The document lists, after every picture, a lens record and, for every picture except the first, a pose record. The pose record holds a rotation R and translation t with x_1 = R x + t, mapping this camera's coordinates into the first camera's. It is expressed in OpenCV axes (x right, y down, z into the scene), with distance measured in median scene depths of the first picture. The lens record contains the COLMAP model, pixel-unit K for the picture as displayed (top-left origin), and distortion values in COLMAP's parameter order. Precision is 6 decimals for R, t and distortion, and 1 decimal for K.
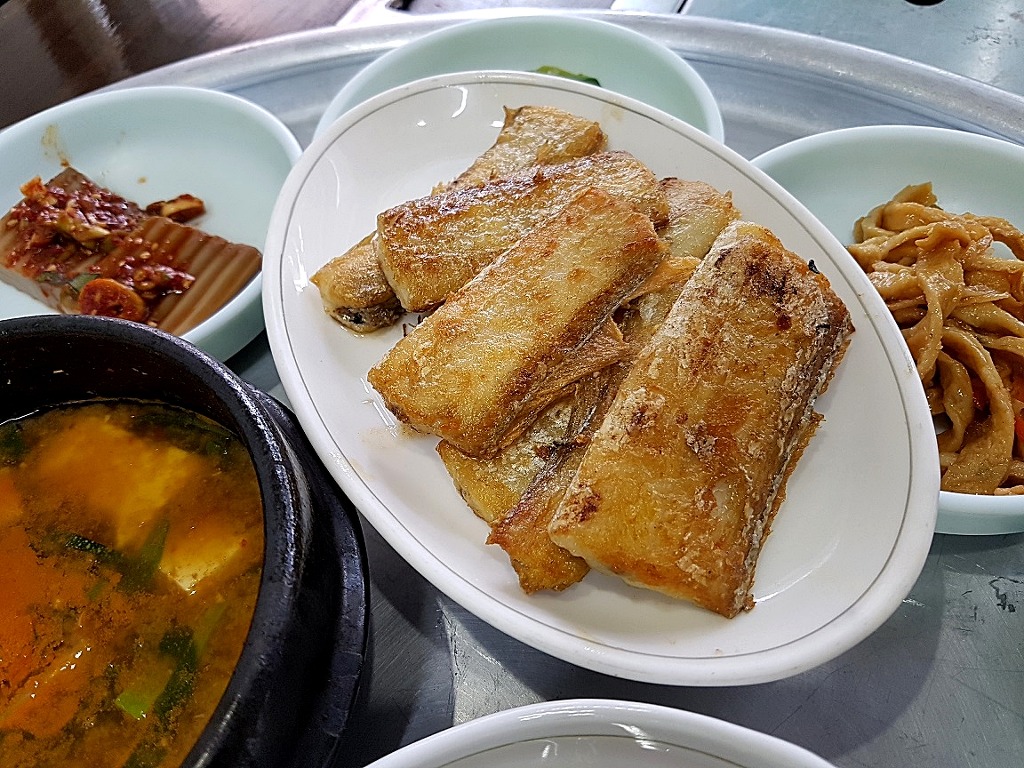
lens RADIAL K [[885.5, 0, 496.5], [0, 885.5, 421.9], [0, 0, 1]] dist [-0.005522, -0.008217]
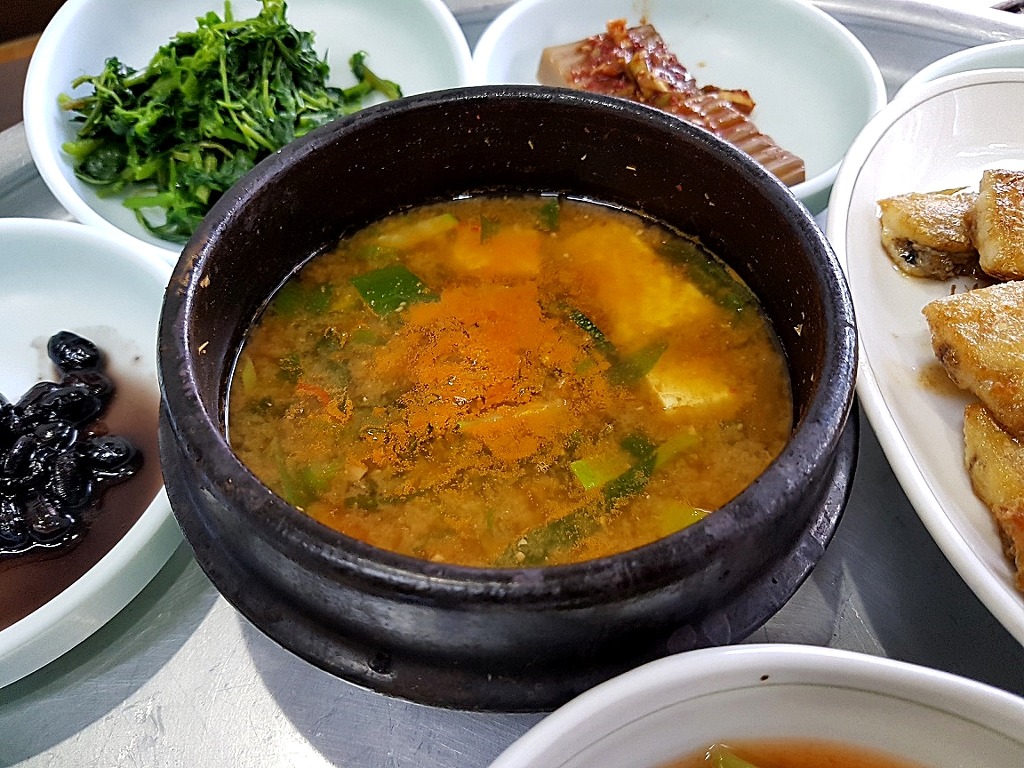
lens RADIAL K [[885.5, 0, 496.5], [0, 885.5, 421.9], [0, 0, 1]] dist [-0.005522, -0.008217]
pose [[0.835826, 0.483922, -0.259259, -0.217303], [-0.484512, 0.872281, 0.066142, 0.206588], [0.258154, 0.070331, 0.963540, -0.009170]]
